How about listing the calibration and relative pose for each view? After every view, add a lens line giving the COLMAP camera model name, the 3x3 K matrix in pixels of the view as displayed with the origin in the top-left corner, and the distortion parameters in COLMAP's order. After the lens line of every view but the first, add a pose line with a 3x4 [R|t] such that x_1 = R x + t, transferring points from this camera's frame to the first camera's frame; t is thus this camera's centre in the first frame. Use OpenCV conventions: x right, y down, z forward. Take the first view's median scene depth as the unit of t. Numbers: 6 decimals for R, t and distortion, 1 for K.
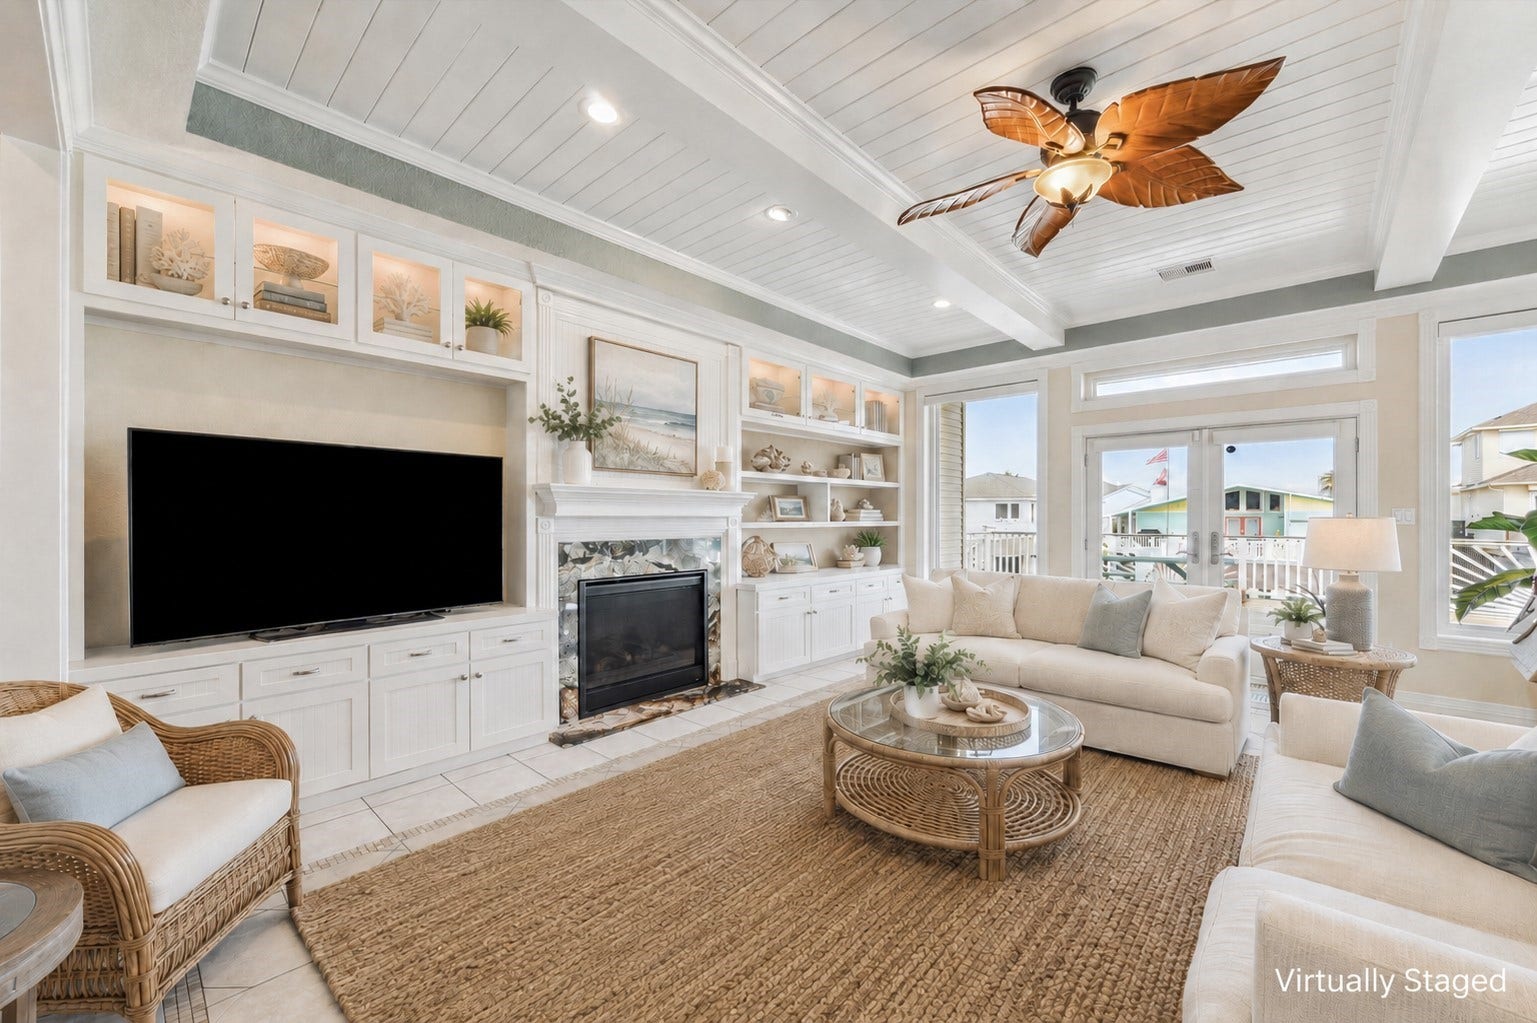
lens RADIAL K [[596.4, 0, 771.2], [0, 596.4, 518.3], [0, 0, 1]] dist [-0.001044, -0.000108]
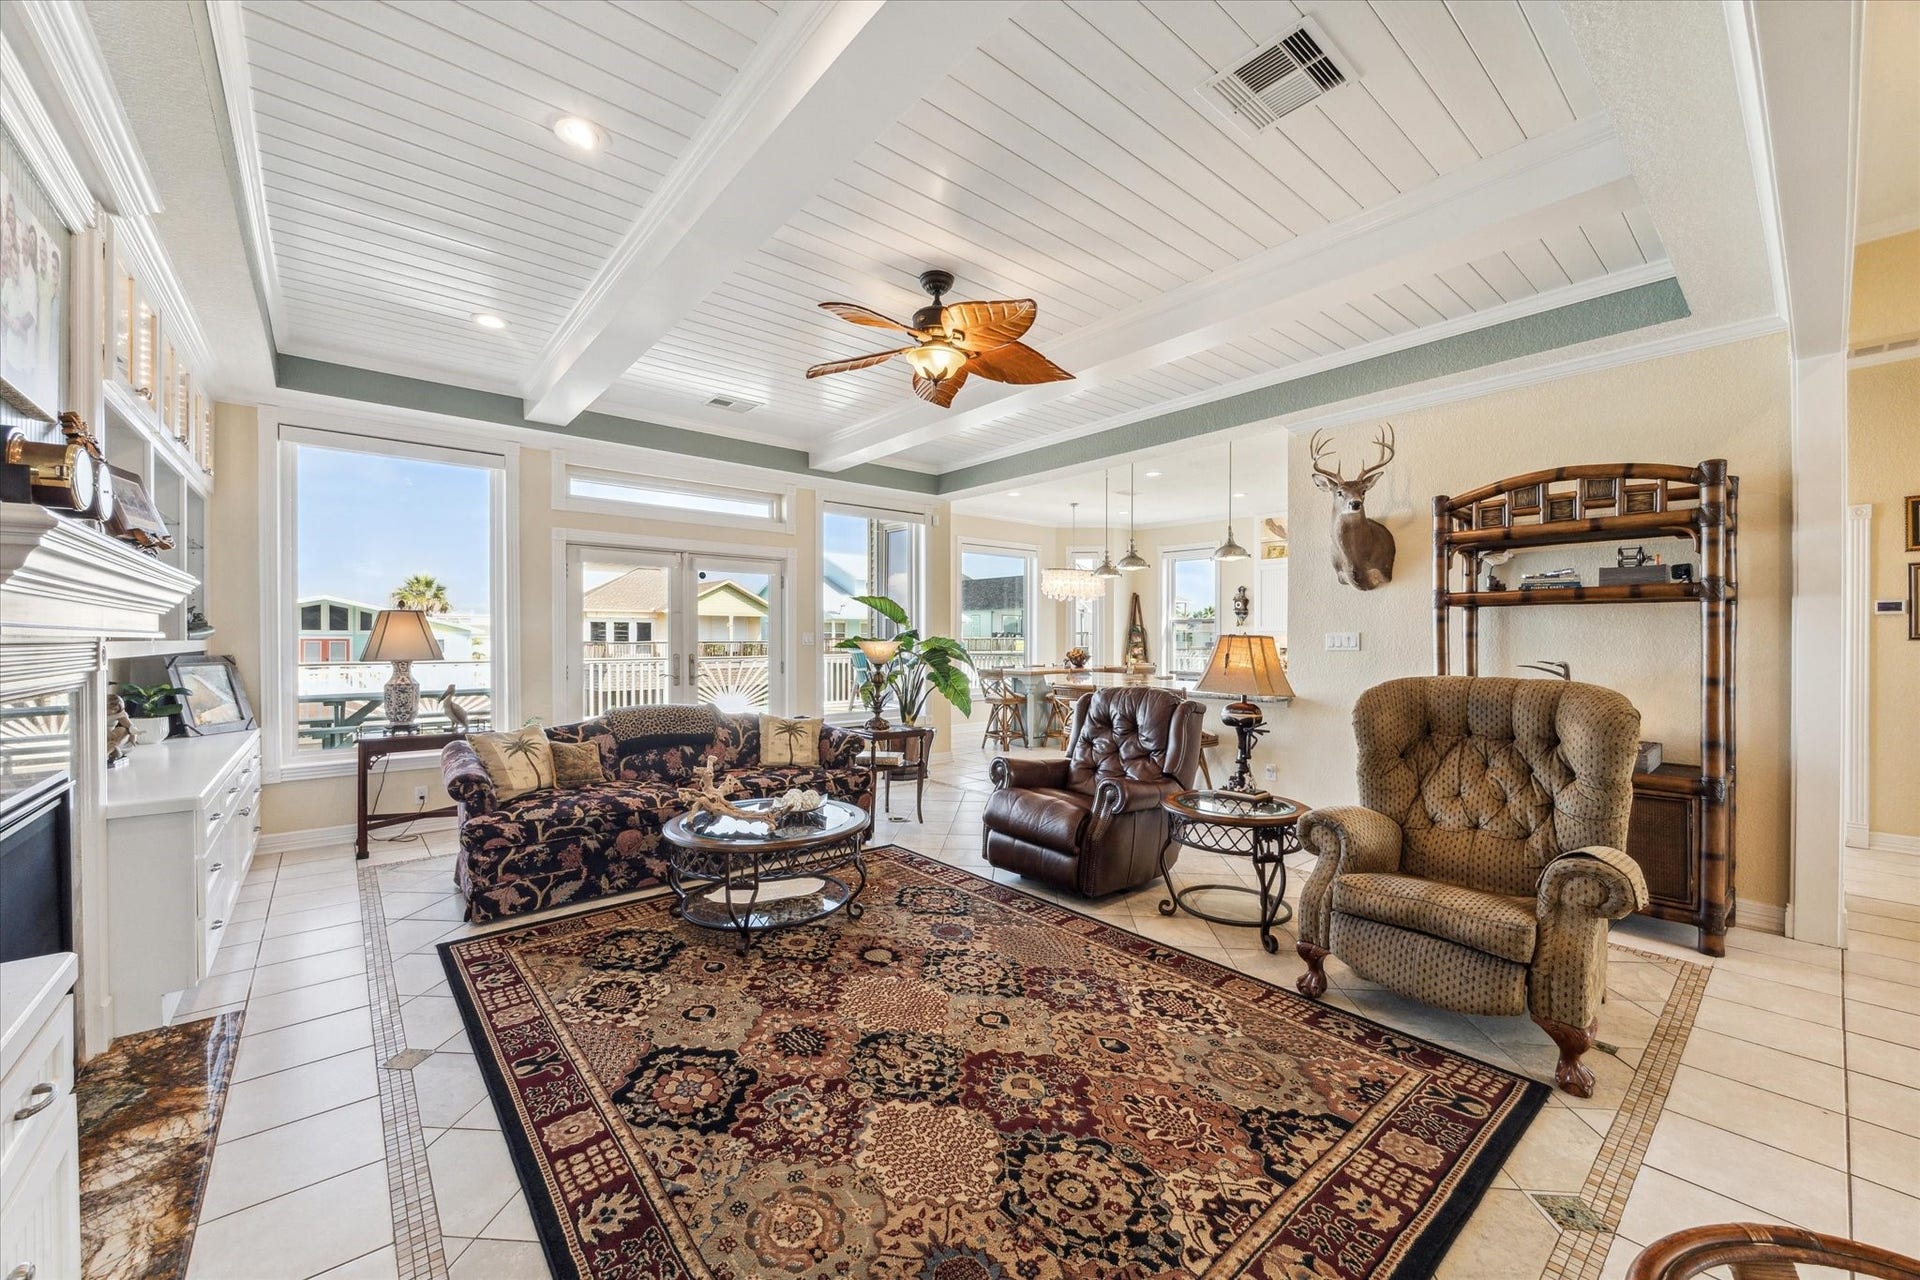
lens RADIAL K [[739.2, 0, 970.1], [0, 739.2, 642.1], [0, 0, 1]] dist [0.000285, 0.000027]
pose [[0.125505, -0.002551, 0.992090, -0.487543], [0.000671, 0.999997, 0.002486, -0.000437], [-0.992093, 0.000353, 0.125506, 0.375540]]
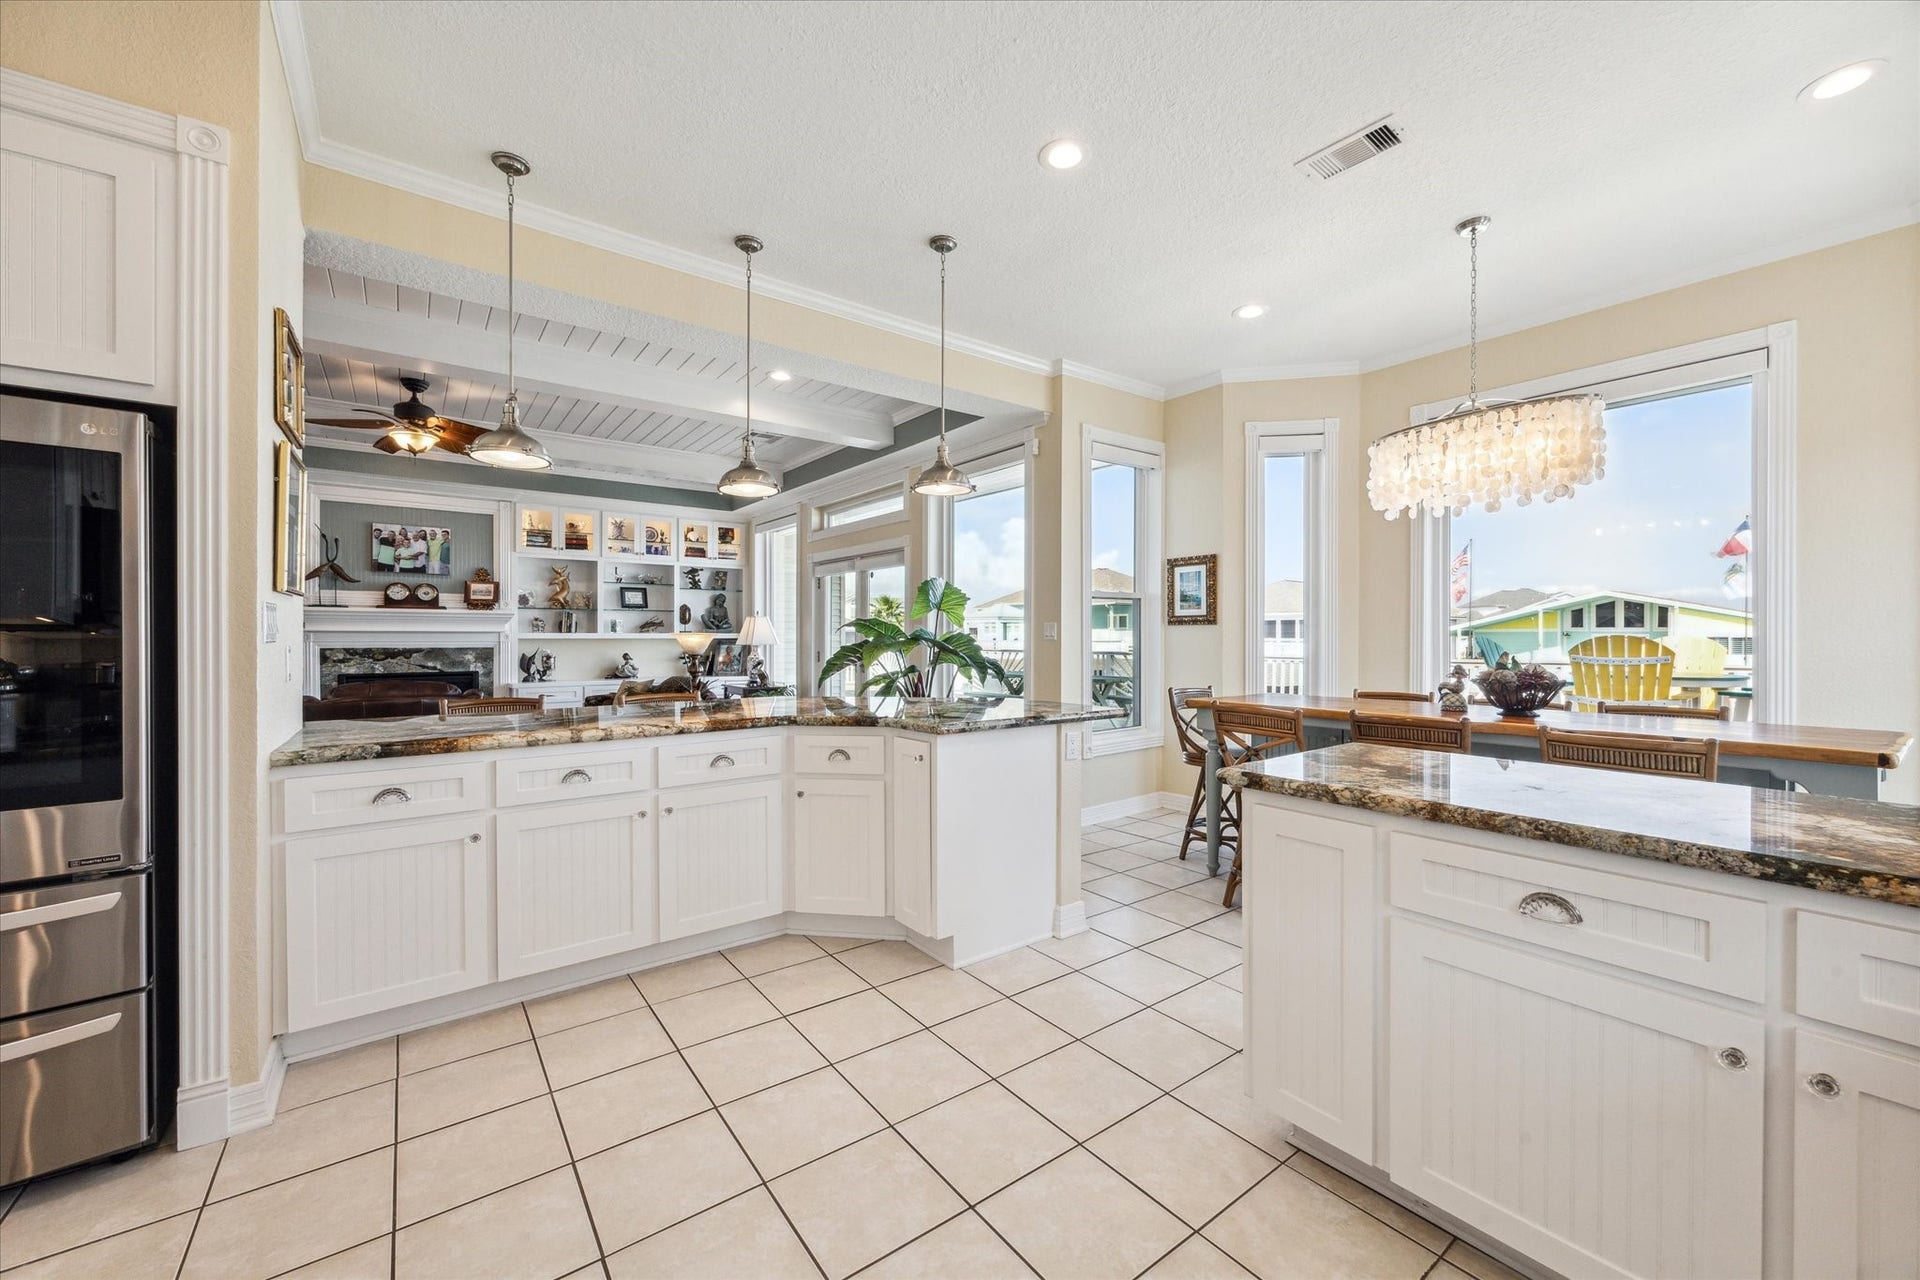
lens RADIAL K [[747.9, 0, 970.3], [0, 747.9, 646.6], [0, 0, 1]] dist [-0.000163, -0.000067]
pose [[0.982688, 0.002525, -0.185251, 1.280508], [-0.000828, 0.999957, 0.009237, 0.013551], [0.185266, -0.008924, 0.982648, -0.437957]]
